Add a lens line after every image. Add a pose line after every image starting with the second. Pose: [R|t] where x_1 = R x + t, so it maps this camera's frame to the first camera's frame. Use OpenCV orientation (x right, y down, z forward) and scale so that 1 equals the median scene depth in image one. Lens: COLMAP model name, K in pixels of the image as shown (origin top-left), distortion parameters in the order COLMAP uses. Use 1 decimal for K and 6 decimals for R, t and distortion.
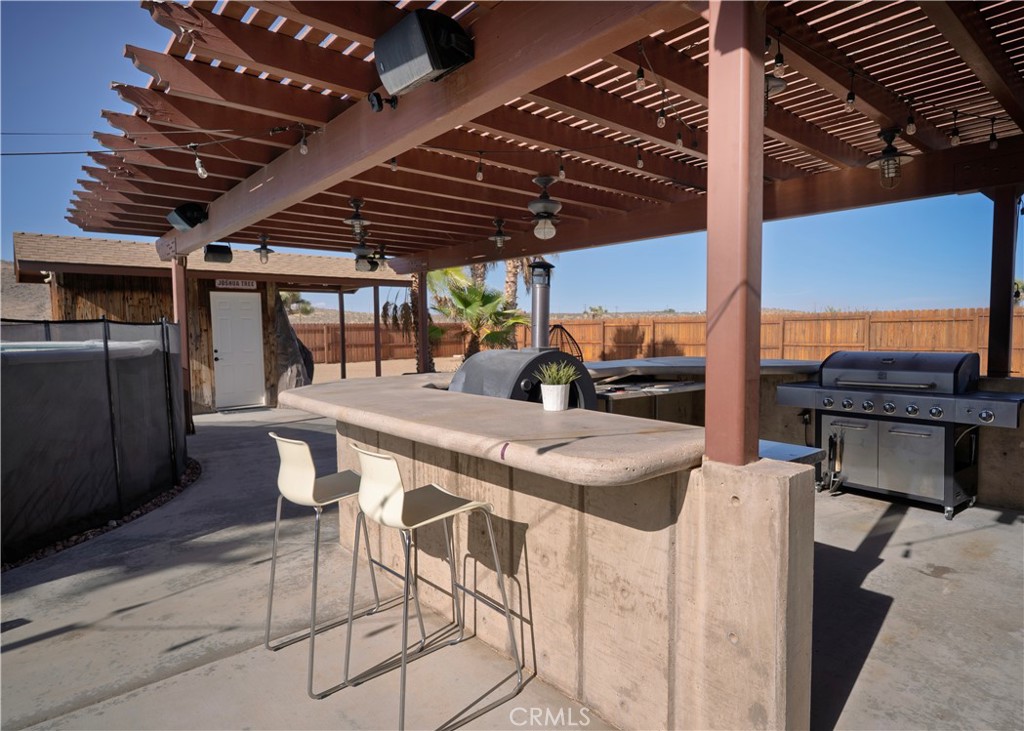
lens RADIAL K [[580.8, 0, 511.4], [0, 580.8, 366.3], [0, 0, 1]] dist [-0.004422, -0.000201]
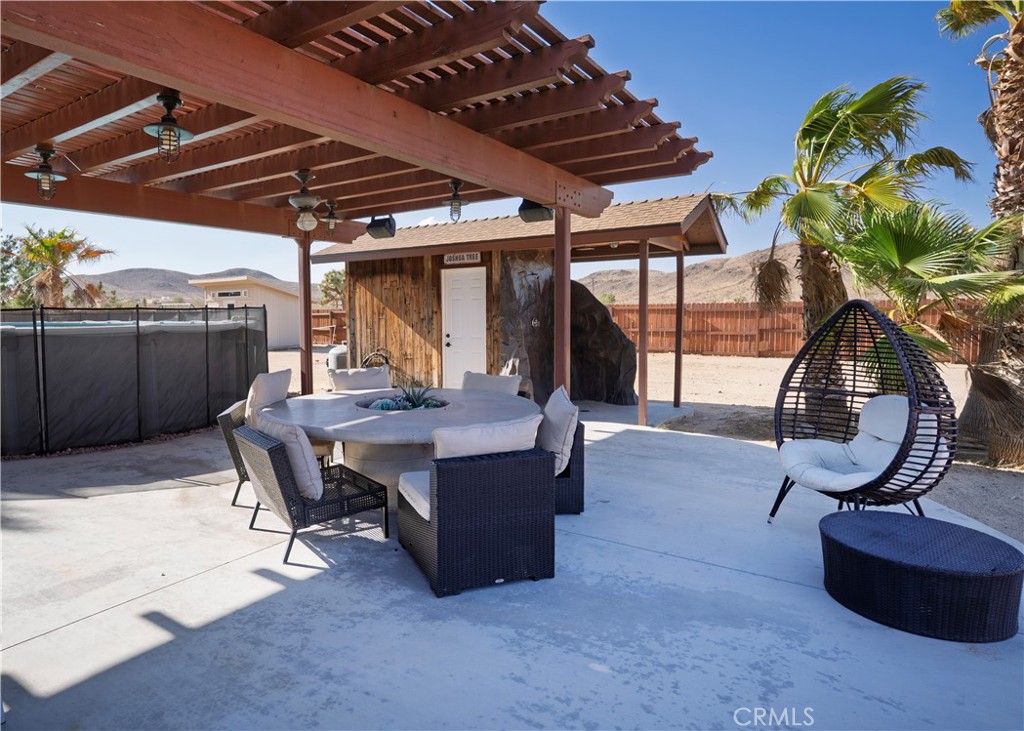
lens RADIAL K [[580.8, 0, 510.3], [0, 580.8, 363.3], [0, 0, 1]] dist [-0.004422, -0.000201]
pose [[0.249231, 0.081585, -0.965001, 0.376975], [-0.066692, 0.995526, 0.066941, -0.049164], [0.966145, 0.047674, 0.253557, 0.849533]]
